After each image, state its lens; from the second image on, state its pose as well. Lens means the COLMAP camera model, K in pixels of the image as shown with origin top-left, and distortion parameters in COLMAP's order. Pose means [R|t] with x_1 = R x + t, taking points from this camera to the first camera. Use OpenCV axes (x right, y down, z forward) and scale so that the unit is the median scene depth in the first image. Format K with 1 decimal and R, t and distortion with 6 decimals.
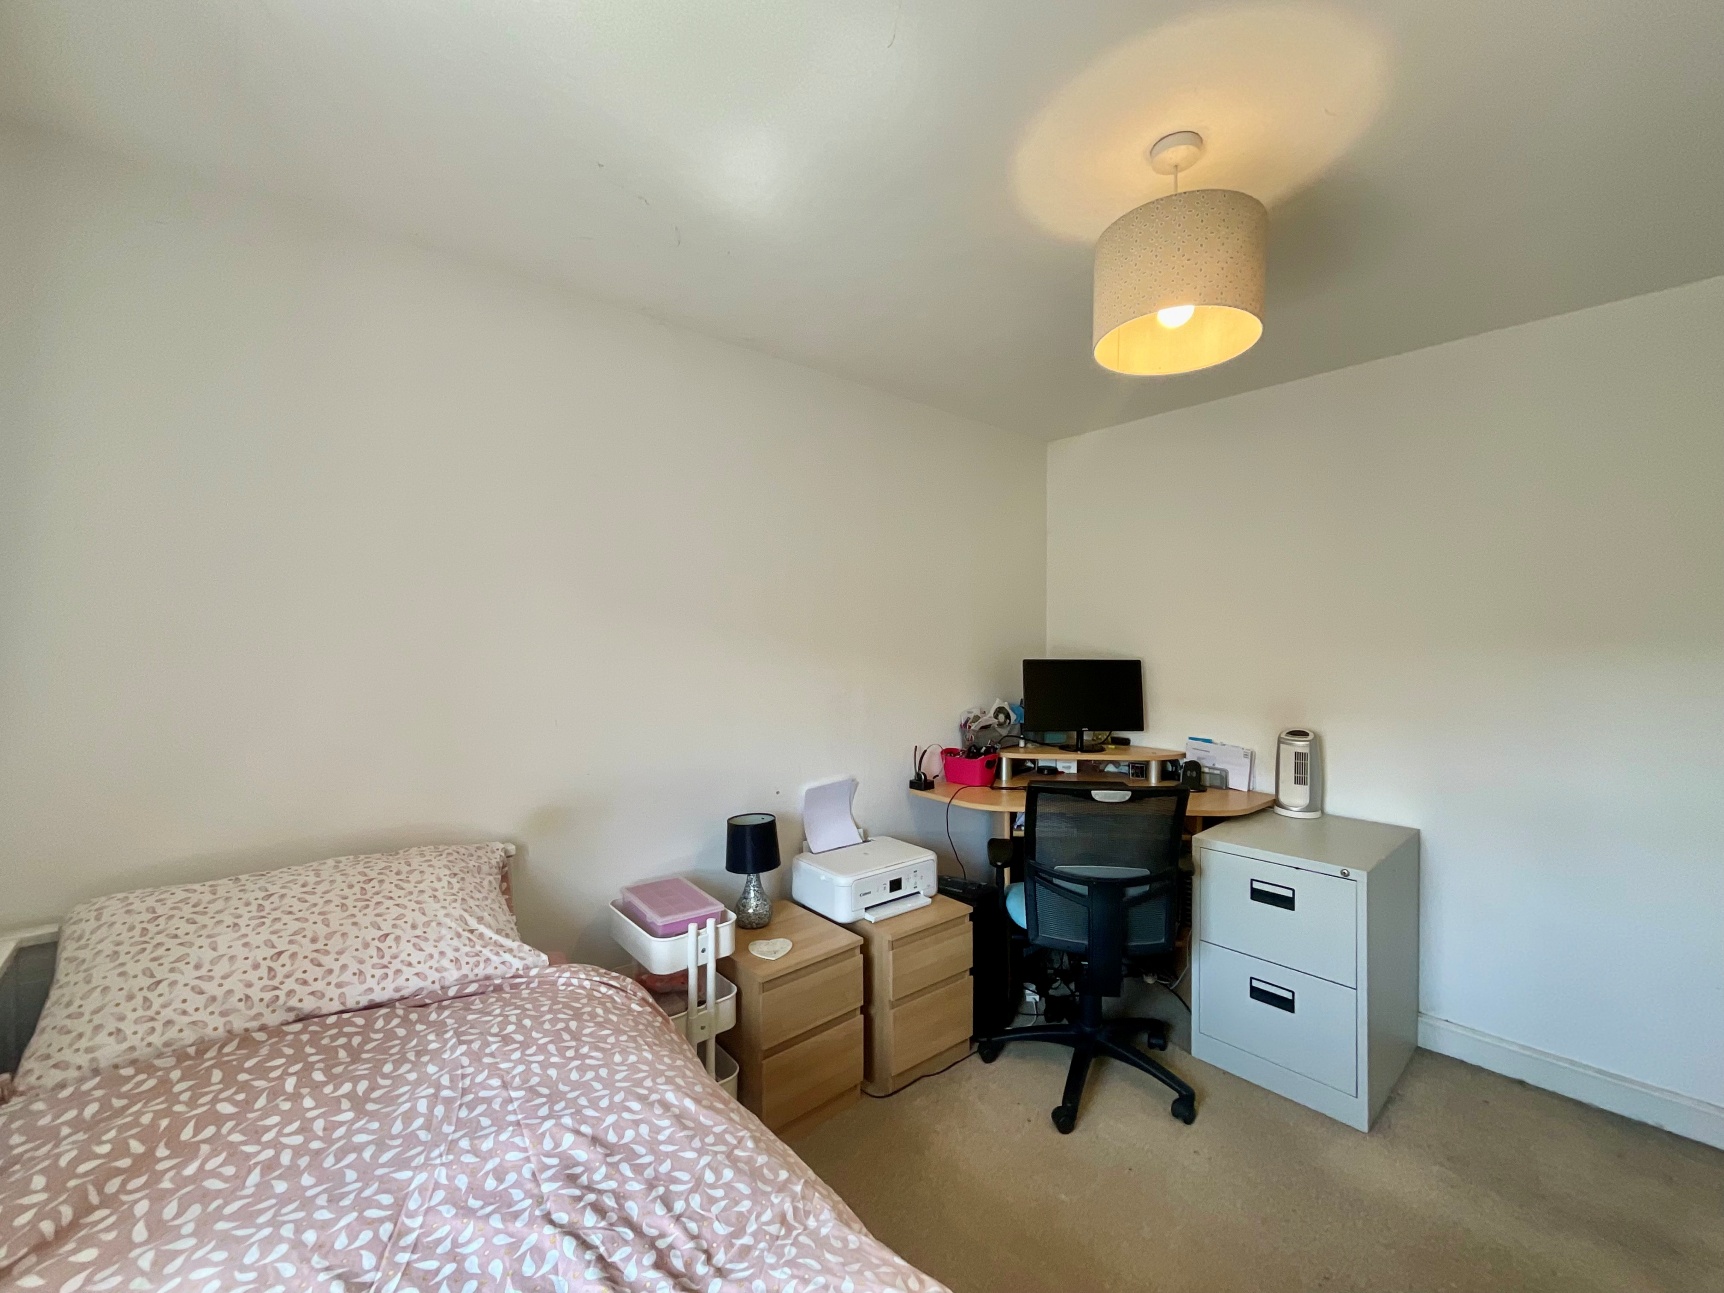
lens RADIAL K [[693.9, 0, 862.0], [0, 693.9, 646.5], [0, 0, 1]] dist [0.000614, -0.000114]
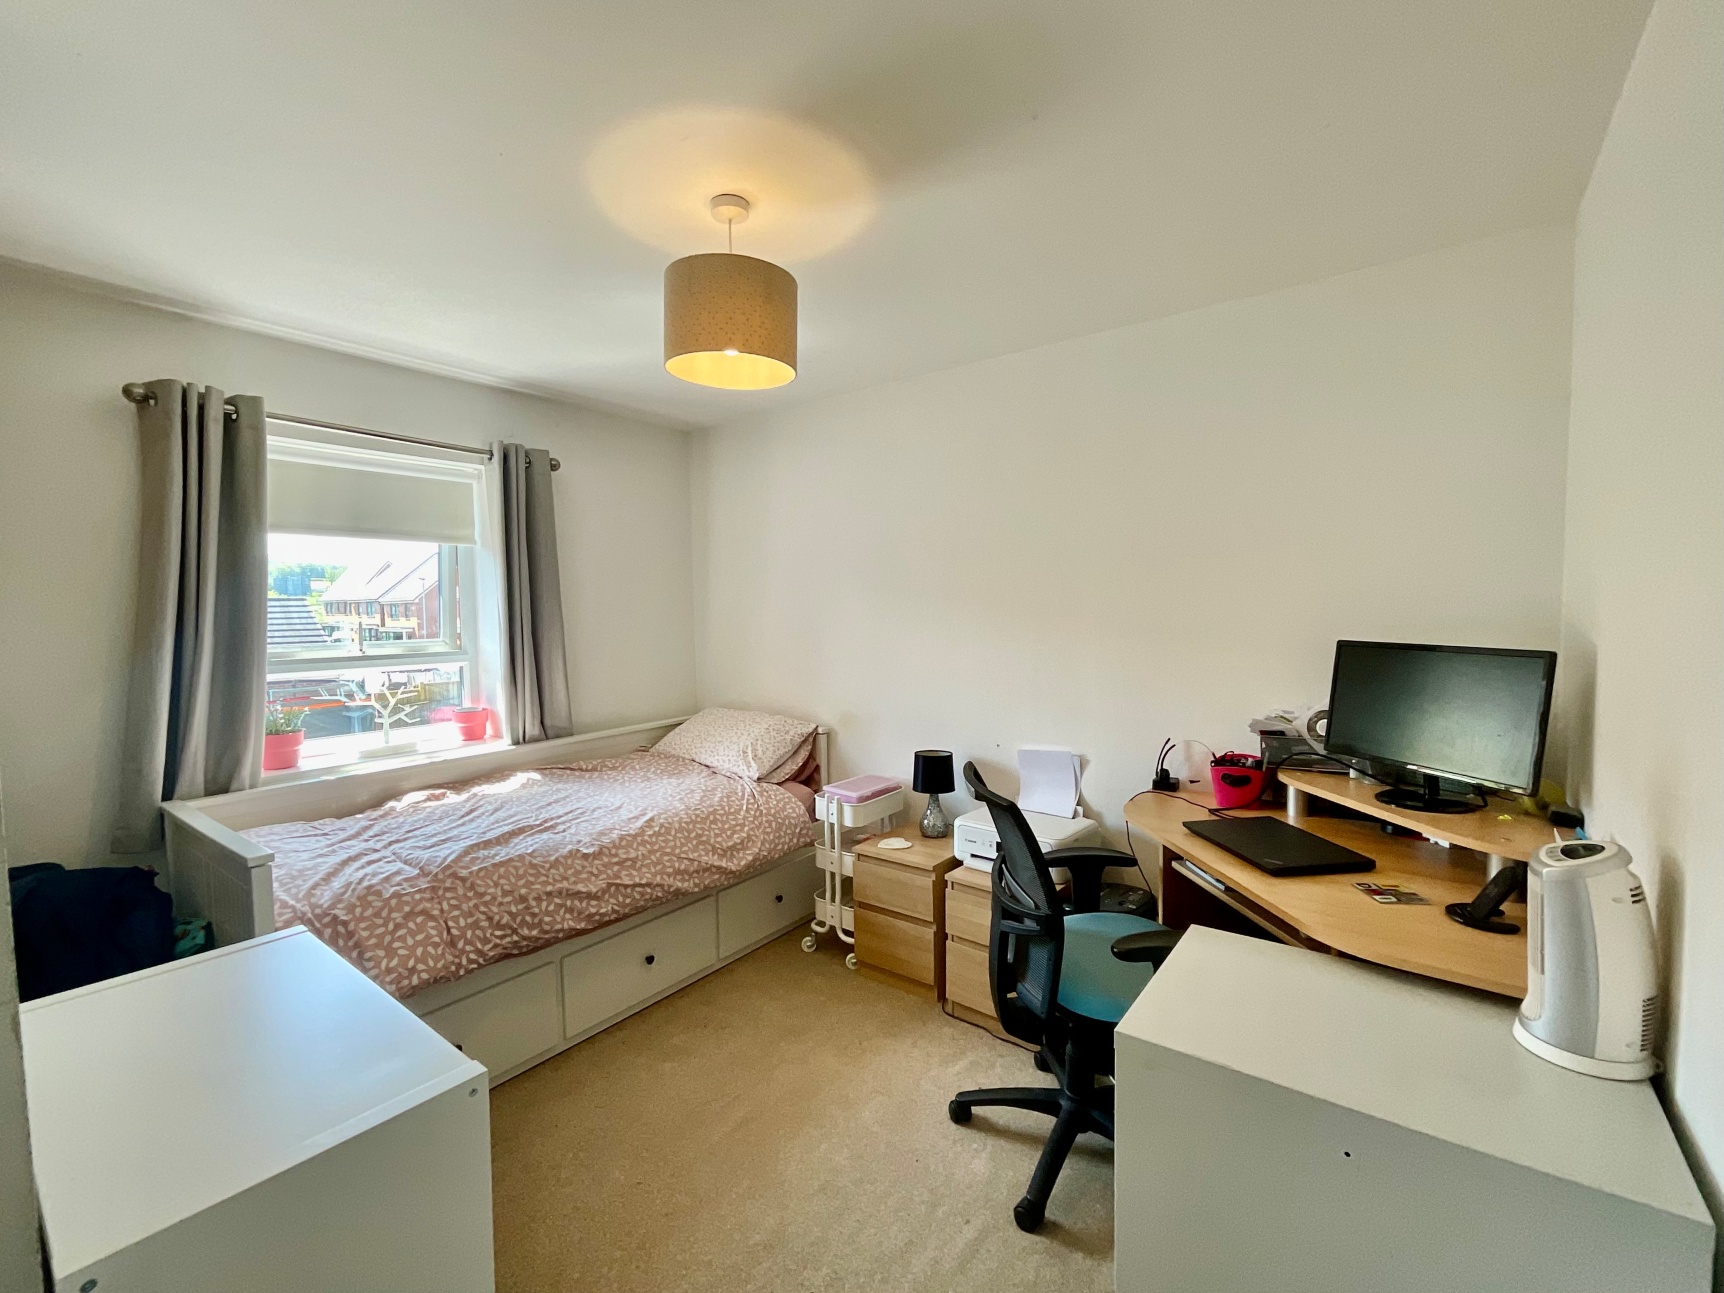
lens RADIAL K [[693.9, 0, 862.0], [0, 693.9, 646.5], [0, 0, 1]] dist [0.000614, -0.000114]
pose [[0.158031, 0.038193, -0.986695, 1.116069], [0.018271, 0.998968, 0.041595, -0.013215], [0.987265, -0.024601, 0.157170, 0.680182]]
